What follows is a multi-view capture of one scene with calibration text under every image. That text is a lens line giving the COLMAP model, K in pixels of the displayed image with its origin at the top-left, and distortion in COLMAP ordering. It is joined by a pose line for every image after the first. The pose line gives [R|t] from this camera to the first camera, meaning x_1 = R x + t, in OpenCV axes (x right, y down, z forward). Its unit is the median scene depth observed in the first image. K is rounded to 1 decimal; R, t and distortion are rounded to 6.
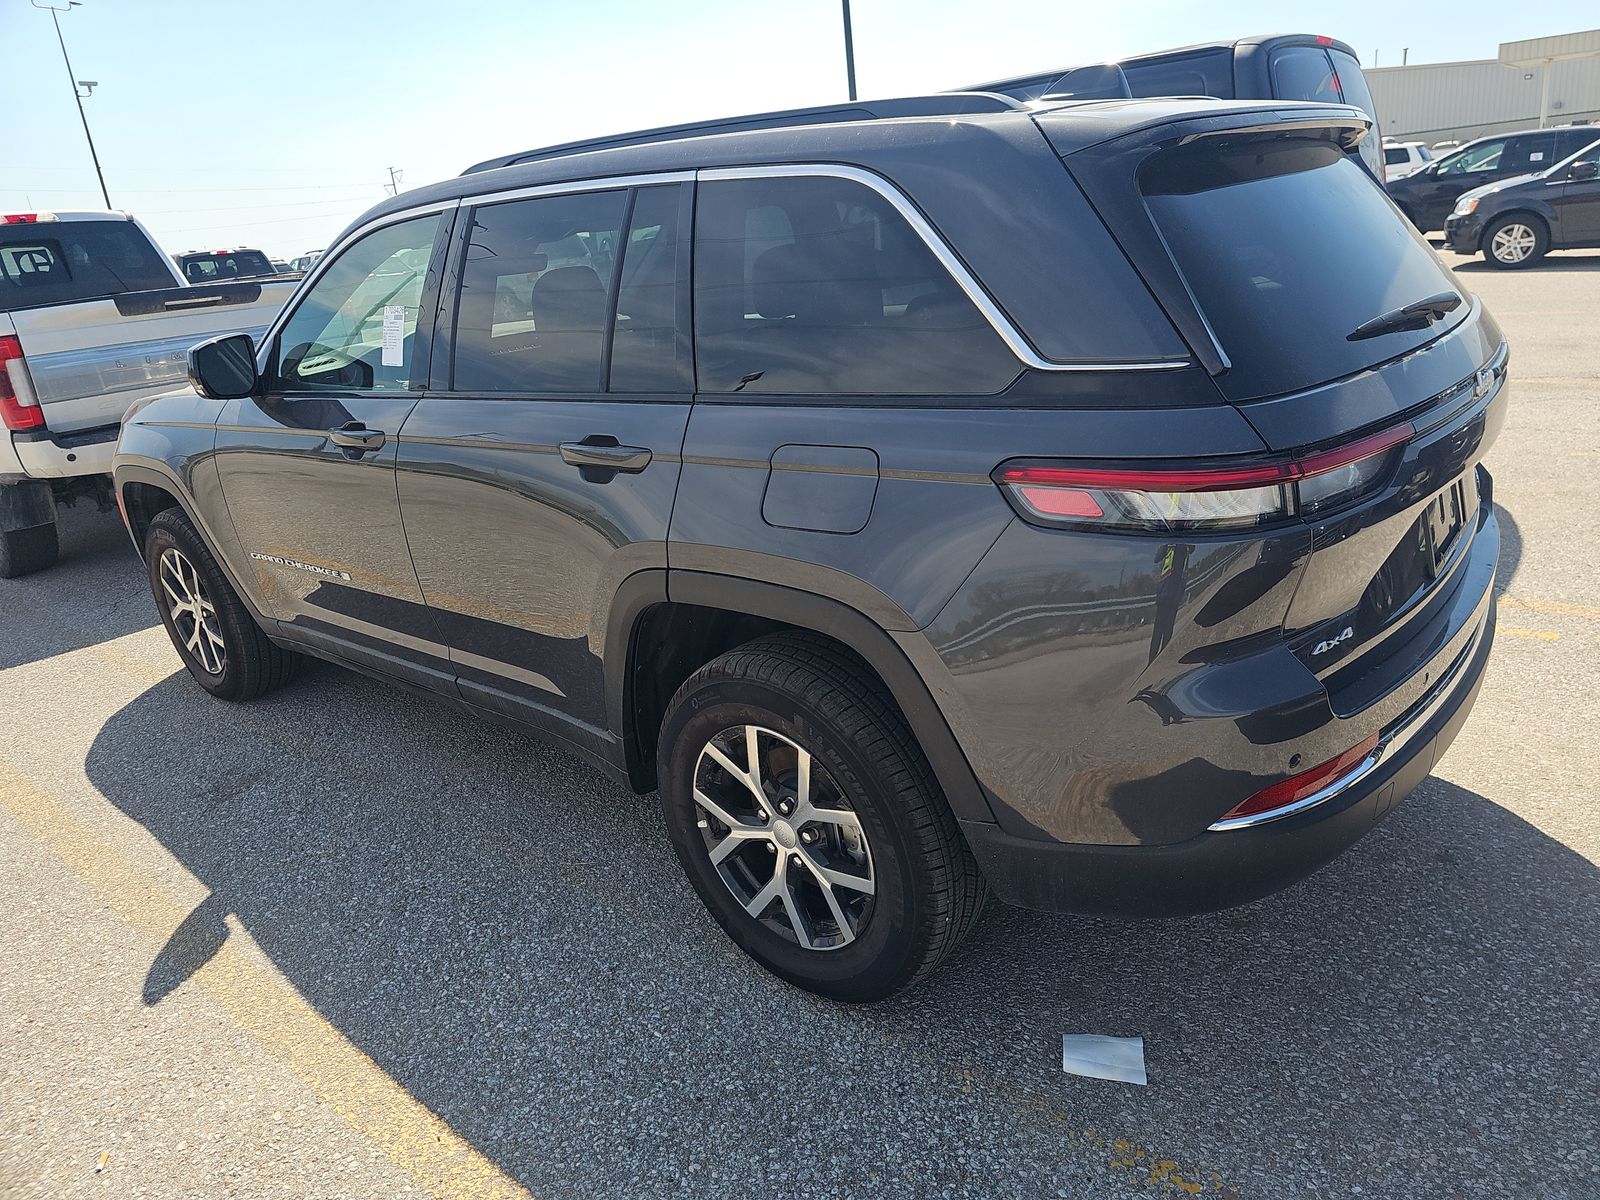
lens RADIAL K [[1075.0, 0, 799.6], [0, 1075.0, 605.6], [0, 0, 1]] dist [0.072800, -0.074589]
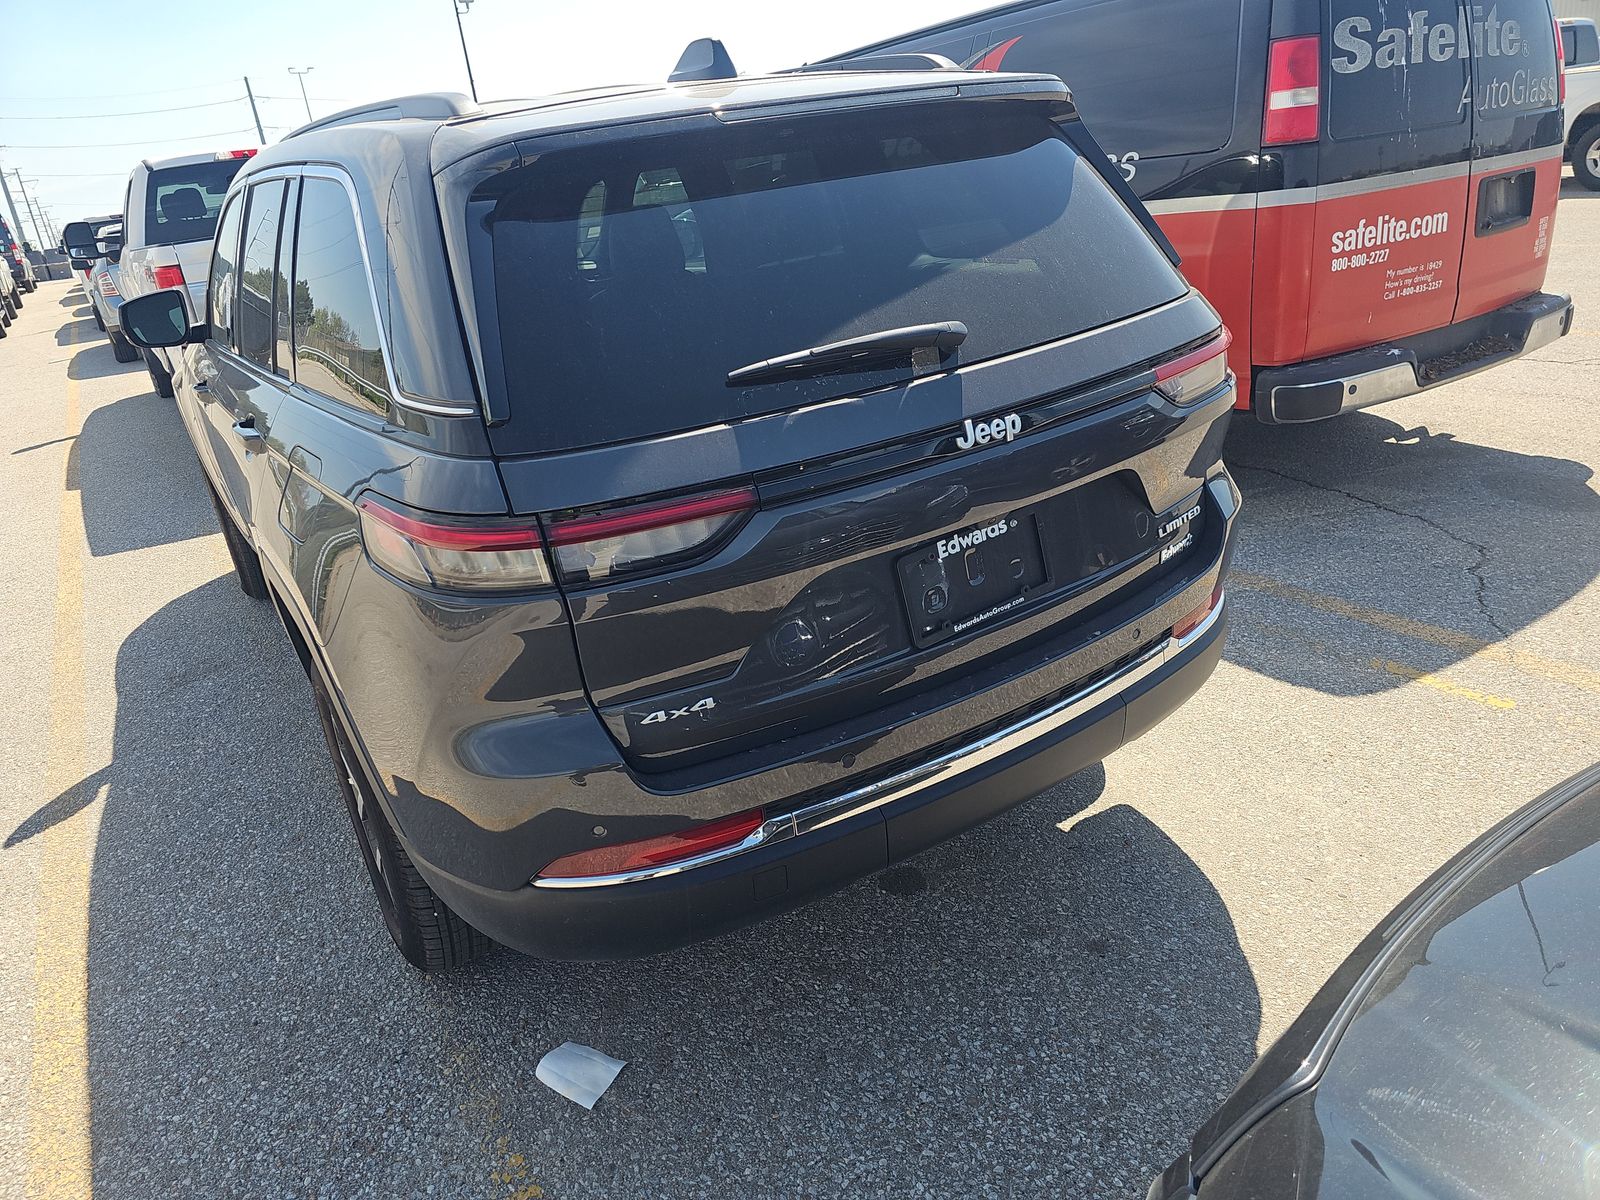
lens RADIAL K [[1075.0, 0, 799.6], [0, 1075.0, 605.6], [0, 0, 1]] dist [0.072800, -0.074589]
pose [[0.947905, 0.114920, -0.297101, 0.673214], [-0.089286, 0.991123, 0.098500, -0.125728], [0.305783, -0.066841, 0.949752, 0.119363]]
